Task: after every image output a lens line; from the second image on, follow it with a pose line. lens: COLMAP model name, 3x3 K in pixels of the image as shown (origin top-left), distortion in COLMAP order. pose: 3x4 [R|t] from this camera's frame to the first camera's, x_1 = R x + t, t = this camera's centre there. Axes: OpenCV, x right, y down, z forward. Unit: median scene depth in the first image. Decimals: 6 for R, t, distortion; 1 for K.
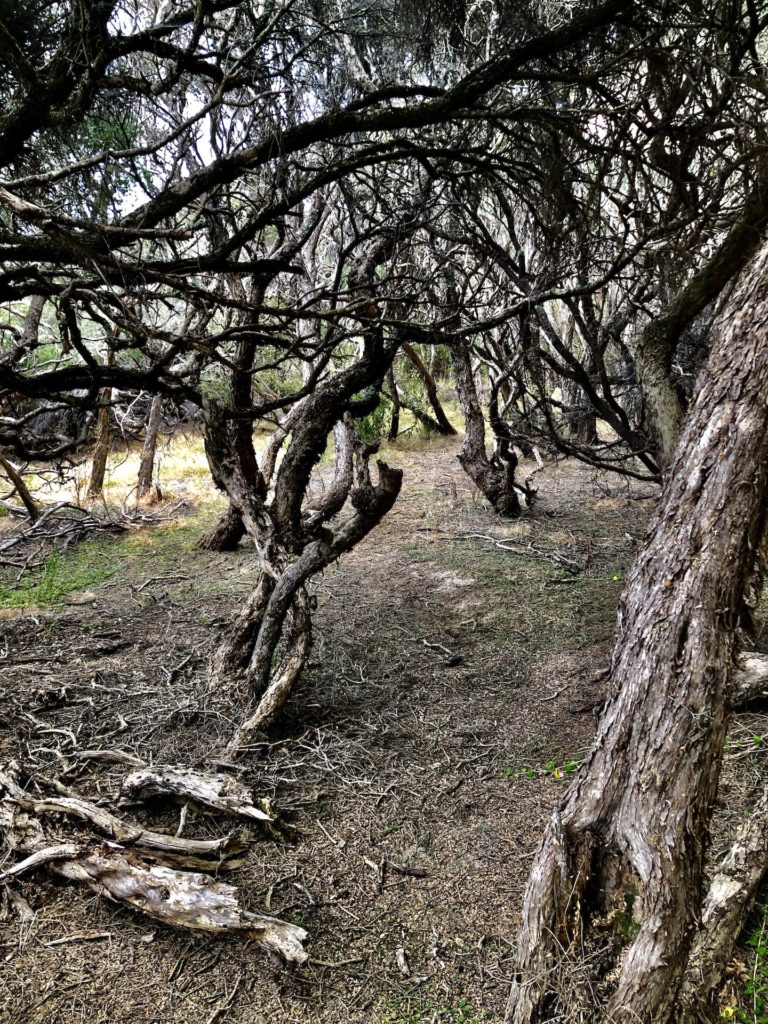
lens RADIAL K [[824.0, 0, 383.1], [0, 824.0, 513.2], [0, 0, 1]] dist [0.000379, -0.029246]
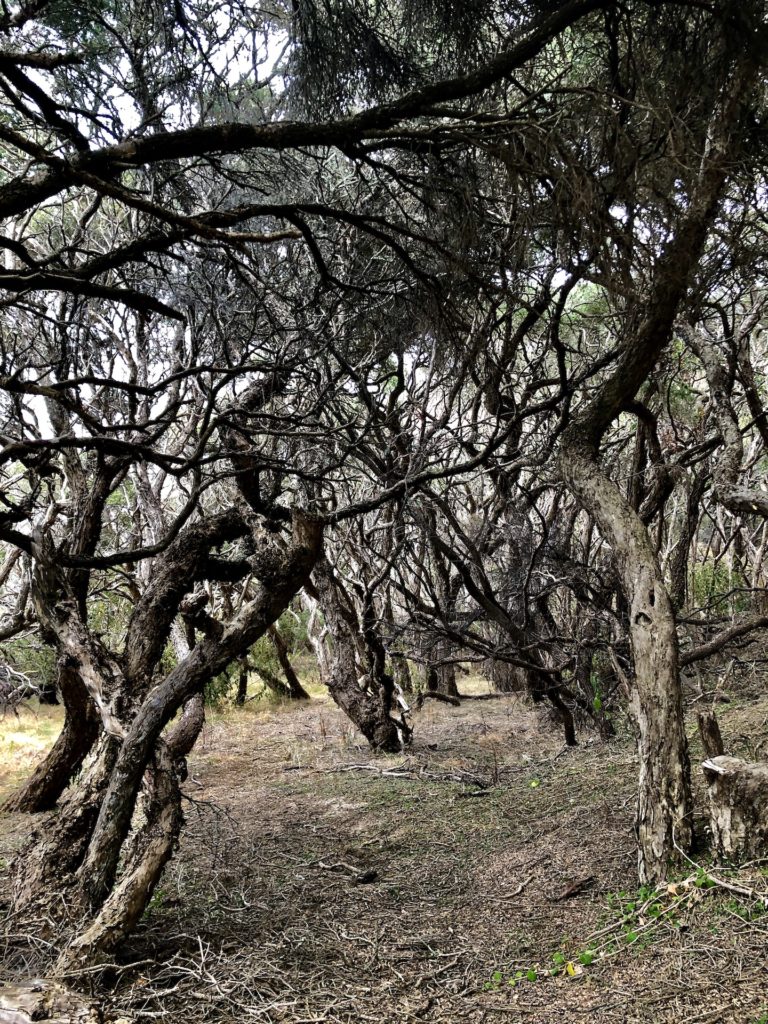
lens RADIAL K [[824.0, 0, 385.7], [0, 824.0, 510.0], [0, 0, 1]] dist [0.000379, -0.029246]
pose [[0.978813, -0.000593, 0.204754, -0.056420], [0.076100, 0.929418, -0.361098, 0.164633], [-0.190088, 0.369029, 0.909772, 0.240197]]
